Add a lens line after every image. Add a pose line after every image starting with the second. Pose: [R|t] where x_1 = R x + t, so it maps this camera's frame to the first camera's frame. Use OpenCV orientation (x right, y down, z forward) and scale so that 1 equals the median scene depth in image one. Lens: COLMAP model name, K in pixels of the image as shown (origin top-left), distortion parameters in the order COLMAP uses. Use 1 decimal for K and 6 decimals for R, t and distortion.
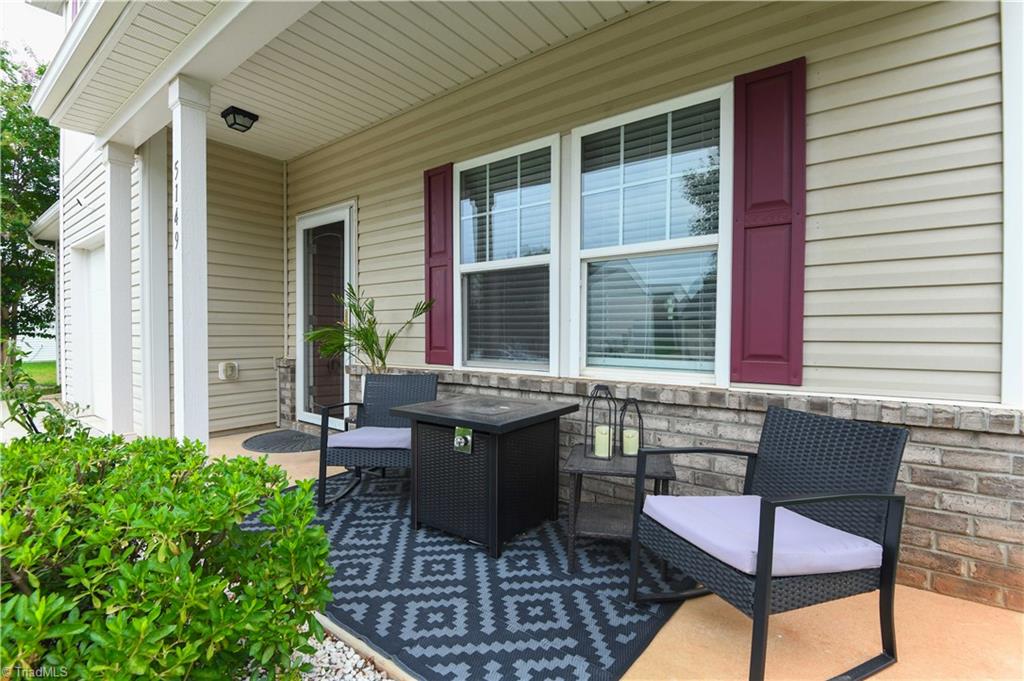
lens RADIAL K [[463.9, 0, 513.4], [0, 463.9, 343.8], [0, 0, 1]] dist [-0.016718, -0.000040]
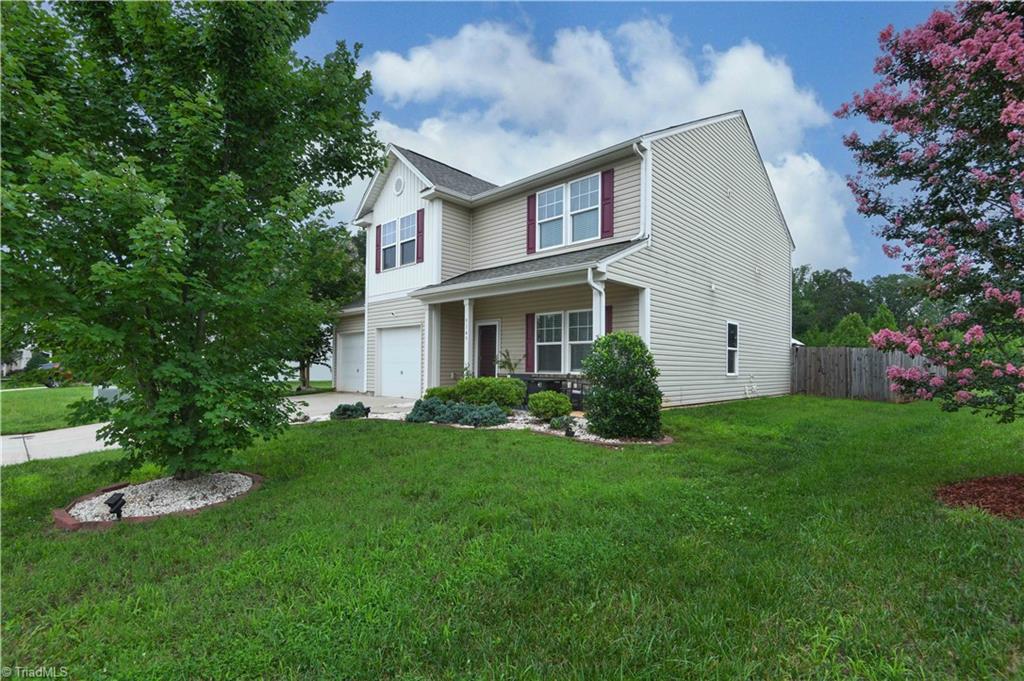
lens RADIAL K [[480.9, 0, 514.2], [0, 480.9, 363.3], [0, 0, 1]] dist [-0.000813, -0.000051]
pose [[0.994197, 0.006642, -0.107371, 0.114003], [-0.010023, 0.999470, -0.030980, 0.104161], [0.107109, 0.031877, 0.993736, -2.865568]]
